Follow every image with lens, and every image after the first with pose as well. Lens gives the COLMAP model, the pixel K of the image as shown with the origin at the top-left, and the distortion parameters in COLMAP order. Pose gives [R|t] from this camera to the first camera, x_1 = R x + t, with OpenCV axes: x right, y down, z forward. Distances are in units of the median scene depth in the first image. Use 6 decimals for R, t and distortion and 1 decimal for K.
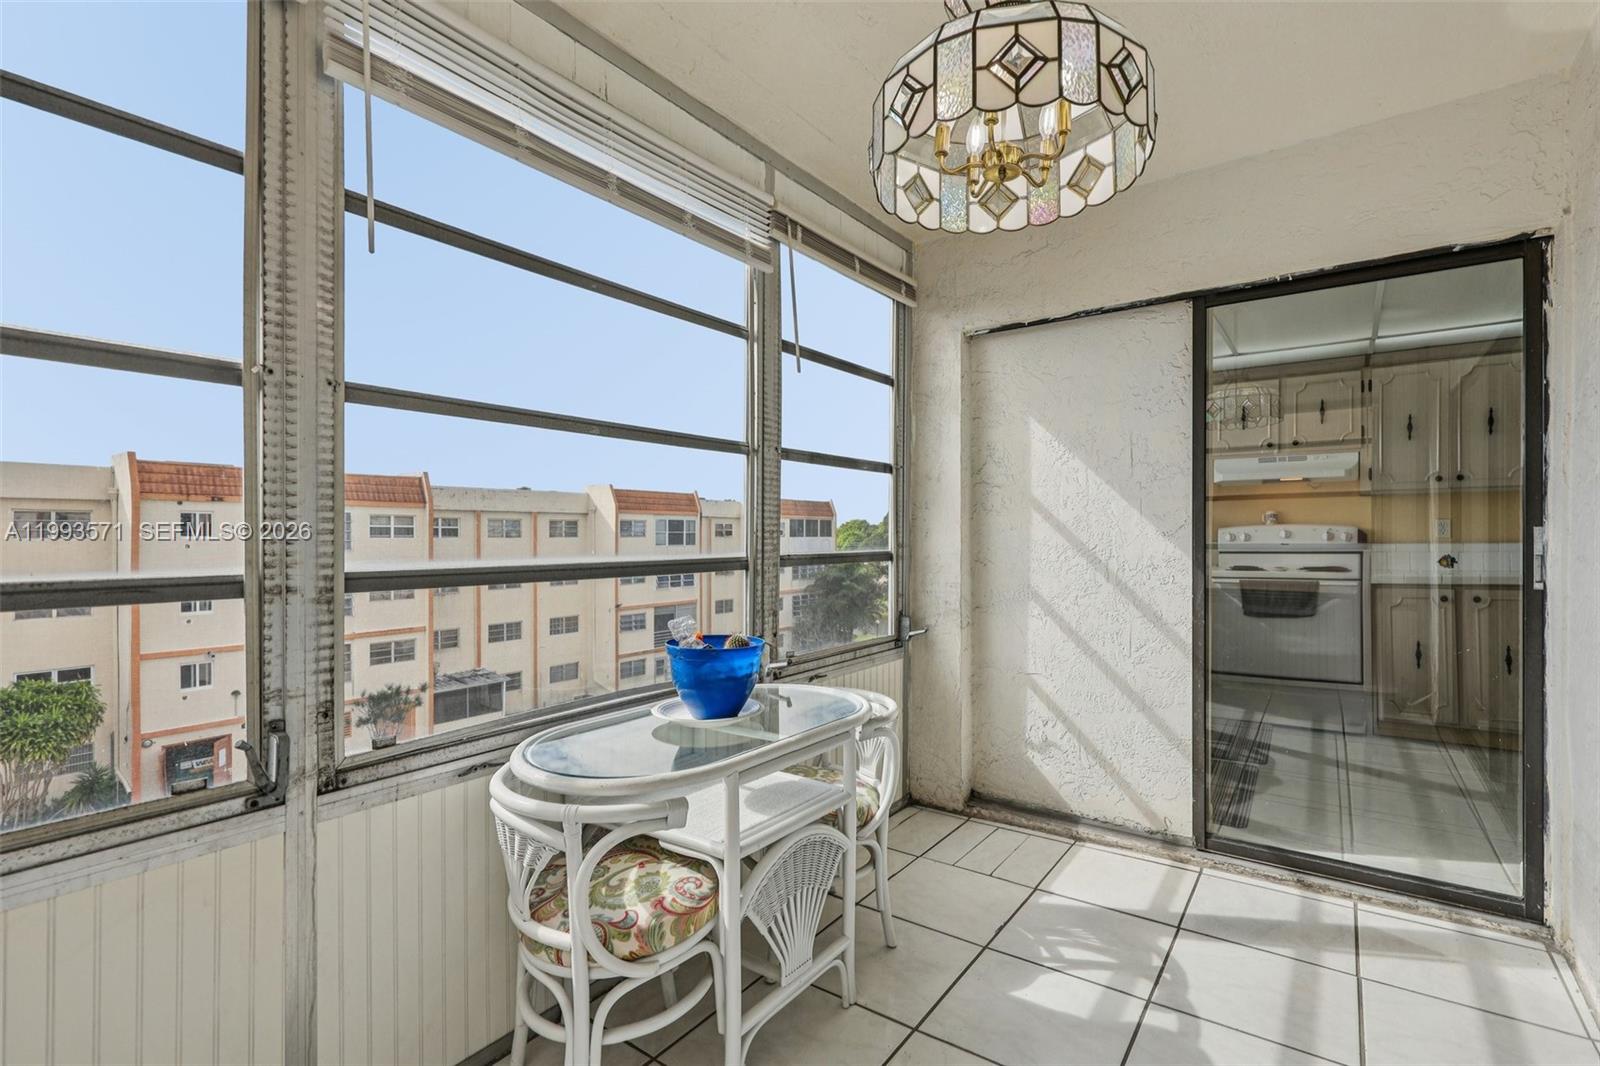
lens RADIAL K [[739.1, 0, 801.1], [0, 739.1, 535.0], [0, 0, 1]] dist [-0.002183, 0.000179]
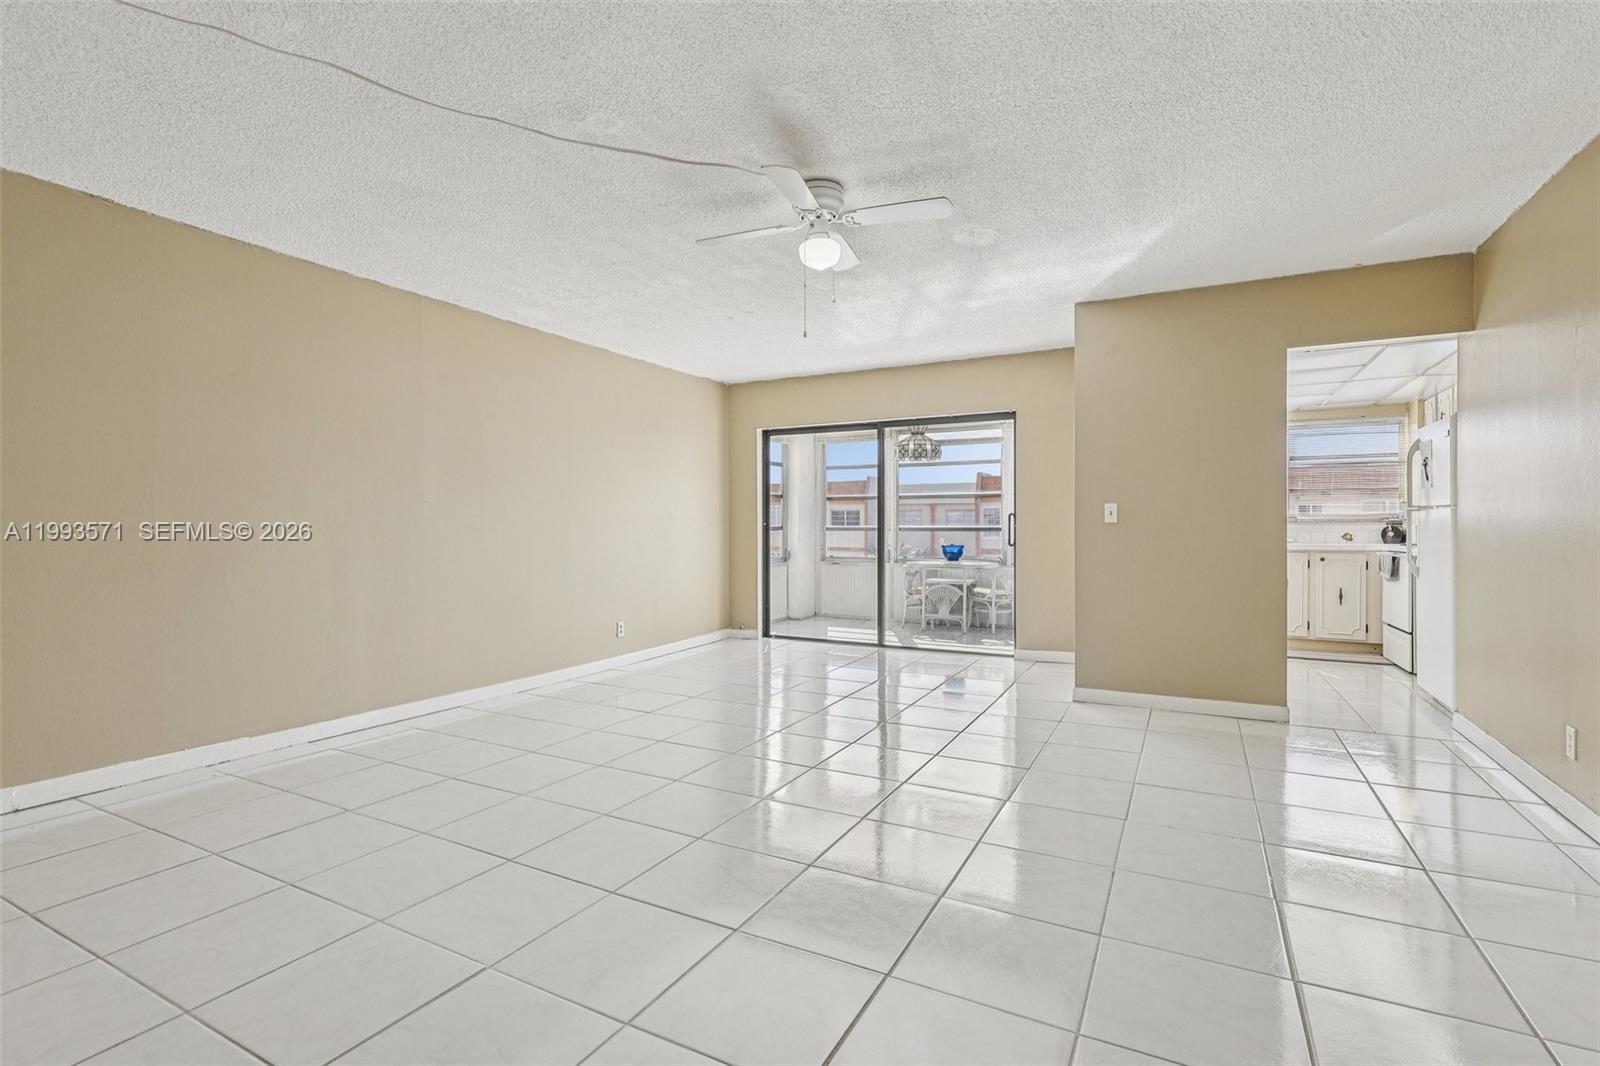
lens RADIAL K [[739.1, 0, 815.8], [0, 739.1, 533.6], [0, 0, 1]] dist [-0.002183, 0.000179]
pose [[0.156265, 0.011100, -0.987653, 2.626535], [0.003184, 0.999926, 0.011742, 0.013328], [0.987710, -0.004979, 0.156218, -0.310817]]
